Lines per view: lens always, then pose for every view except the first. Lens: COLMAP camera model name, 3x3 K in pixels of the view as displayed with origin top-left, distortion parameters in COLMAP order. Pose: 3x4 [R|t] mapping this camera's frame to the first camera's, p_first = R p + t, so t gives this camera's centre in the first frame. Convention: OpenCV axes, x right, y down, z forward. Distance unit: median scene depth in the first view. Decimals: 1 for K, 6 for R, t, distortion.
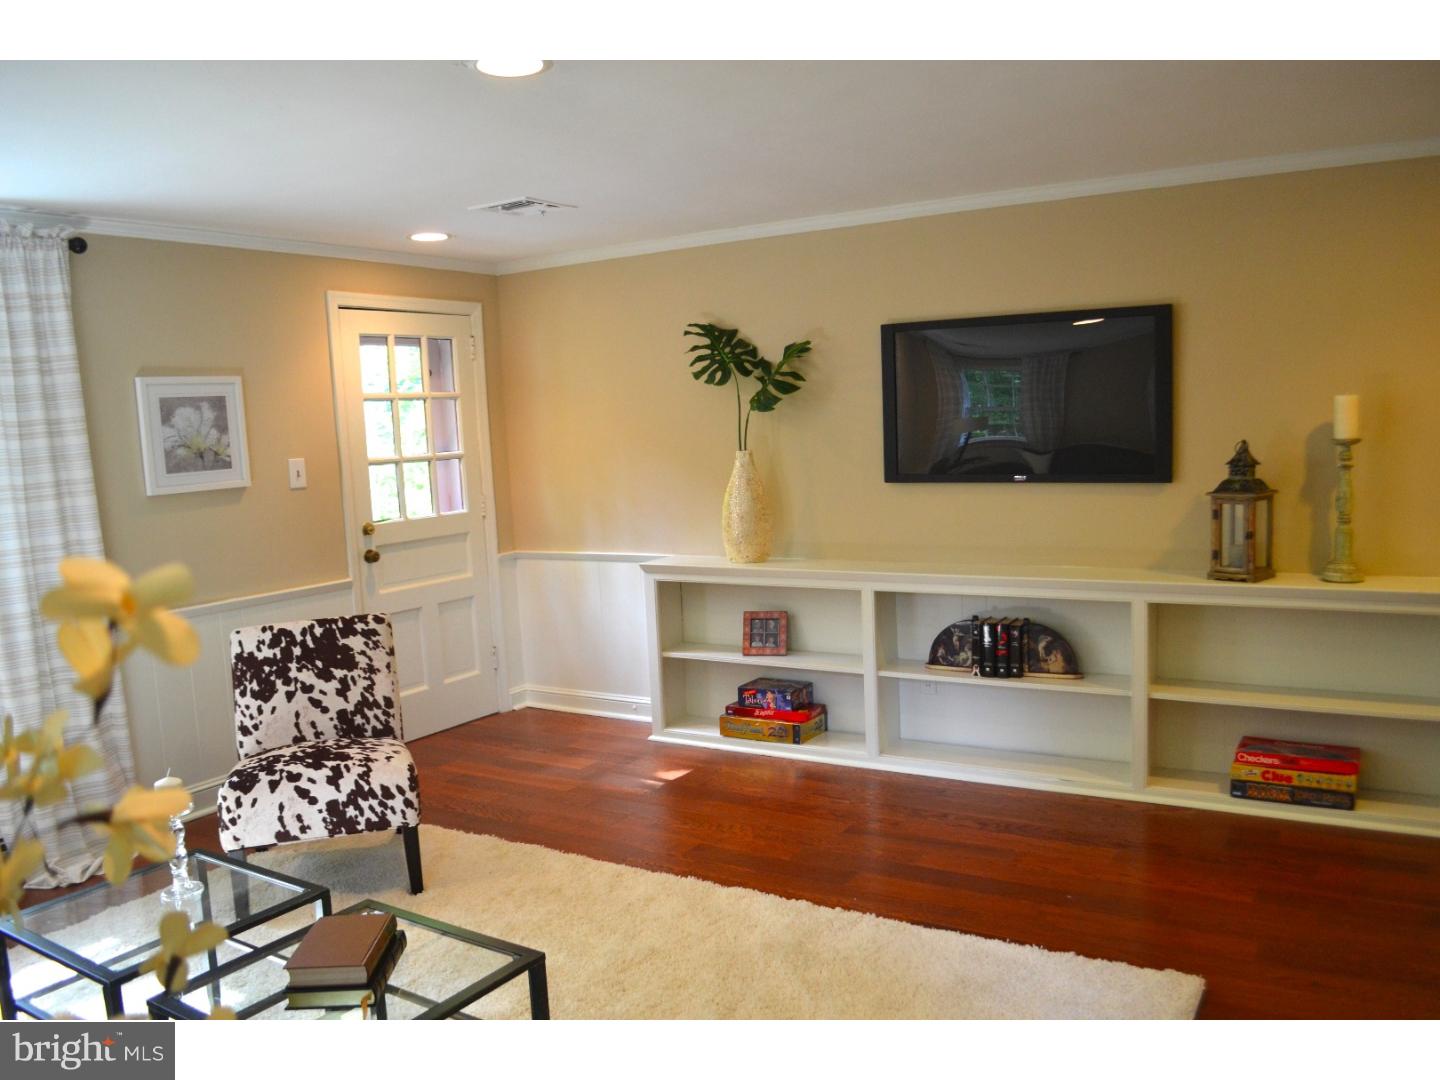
lens RADIAL K [[1182.5, 0, 734.3], [0, 1182.5, 539.9], [0, 0, 1]] dist [-0.061932, -0.007177]
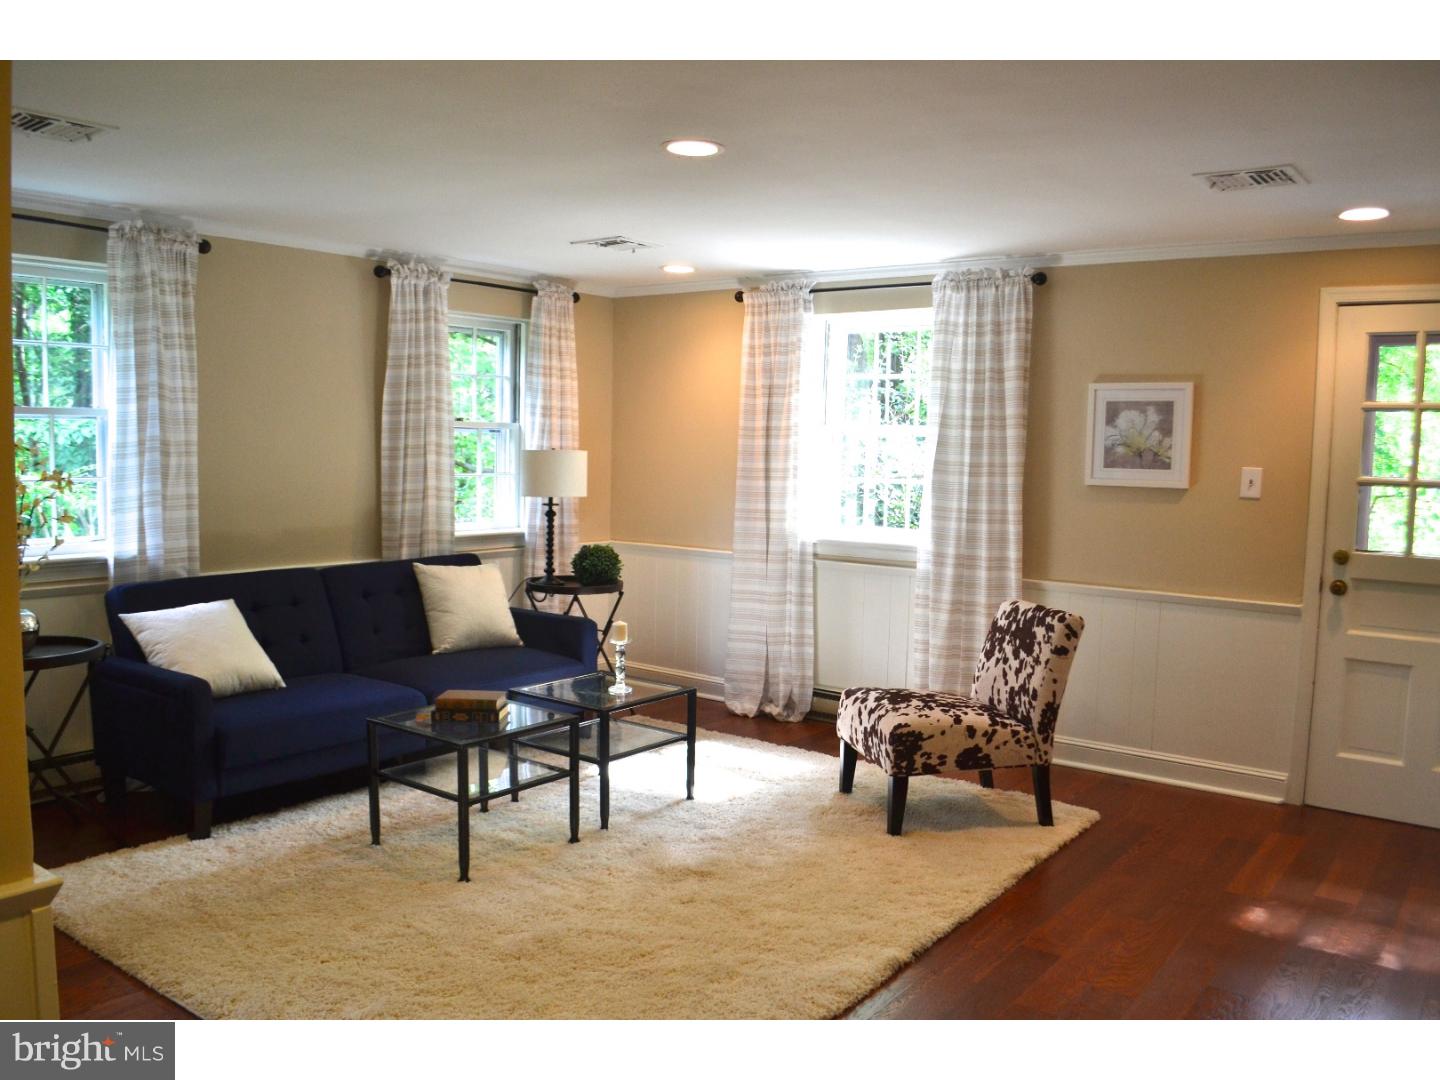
lens RADIAL K [[1182.5, 0, 734.3], [0, 1182.5, 539.9], [0, 0, 1]] dist [-0.061932, -0.007177]
pose [[-0.092612, 0.127895, -0.987454, 0.680566], [-0.123740, 0.982550, 0.138865, -0.099877], [0.987984, 0.135048, -0.075170, 0.718522]]
